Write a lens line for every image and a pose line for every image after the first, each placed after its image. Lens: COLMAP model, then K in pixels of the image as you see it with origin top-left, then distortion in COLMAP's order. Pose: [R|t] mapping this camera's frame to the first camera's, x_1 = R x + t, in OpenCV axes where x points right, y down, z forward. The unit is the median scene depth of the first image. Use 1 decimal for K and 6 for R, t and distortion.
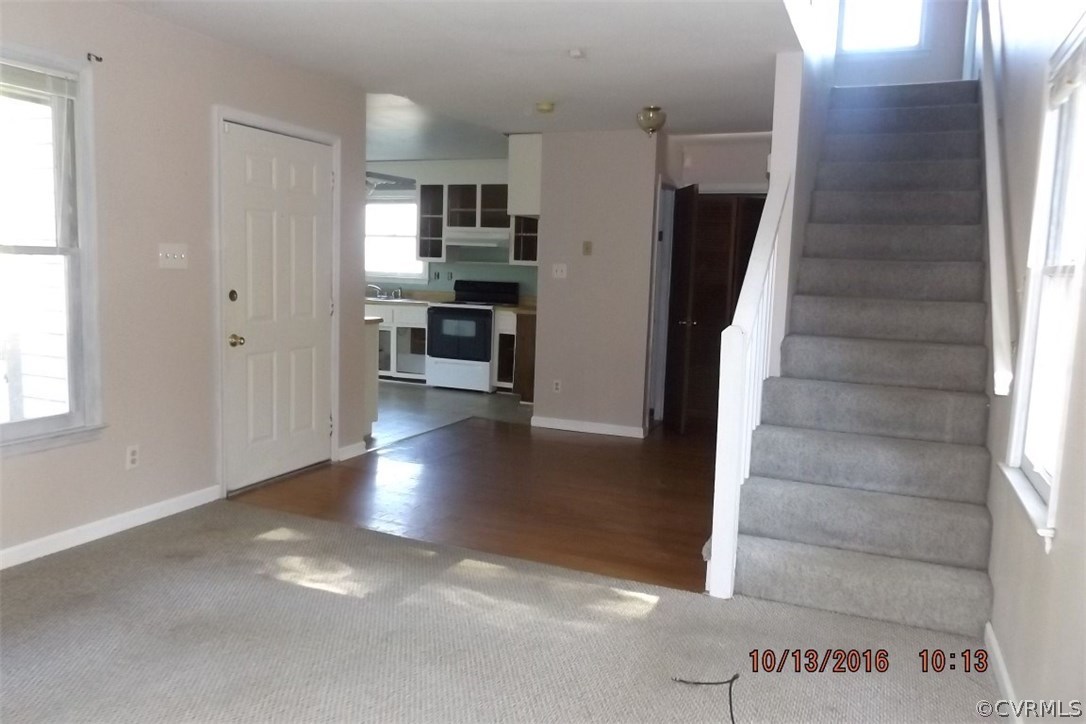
lens RADIAL K [[803.8, 0, 543.0], [0, 803.8, 362.0], [0, 0, 1]] dist [-0.004234, 0.003380]
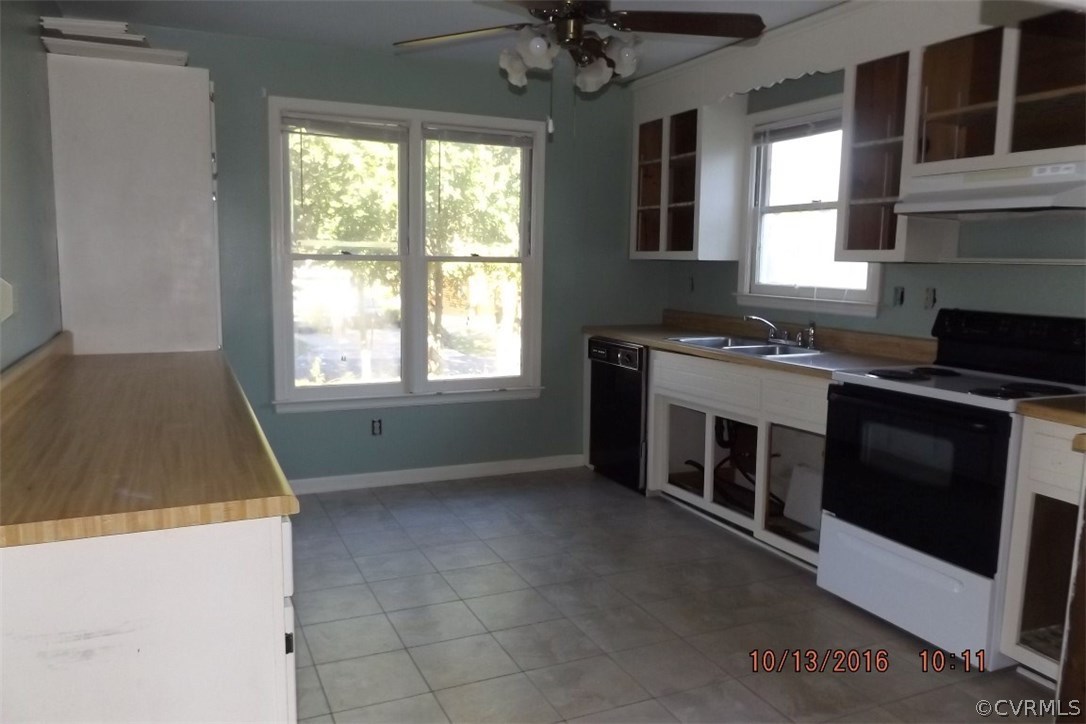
lens RADIAL K [[803.8, 0, 543.0], [0, 803.8, 362.0], [0, 0, 1]] dist [-0.004234, 0.003380]
pose [[0.741188, 0.063177, -0.668318, 0.006290], [-0.071153, 0.997347, 0.015369, -0.071834], [0.667516, 0.036162, 0.743717, 0.616522]]
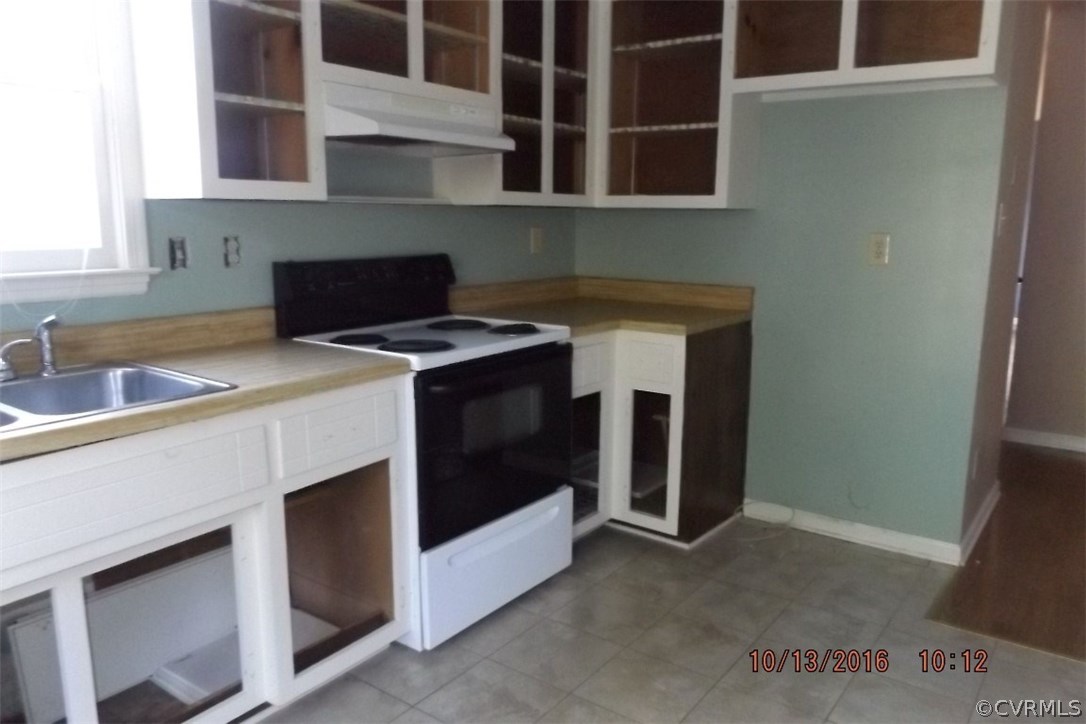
lens RADIAL K [[803.8, 0, 543.0], [0, 803.8, 362.0], [0, 0, 1]] dist [-0.004234, 0.003380]
pose [[0.224531, -0.211550, 0.951227, -0.373131], [0.109293, 0.975459, 0.191141, -0.115485], [-0.968319, 0.061045, 0.242142, 0.872790]]
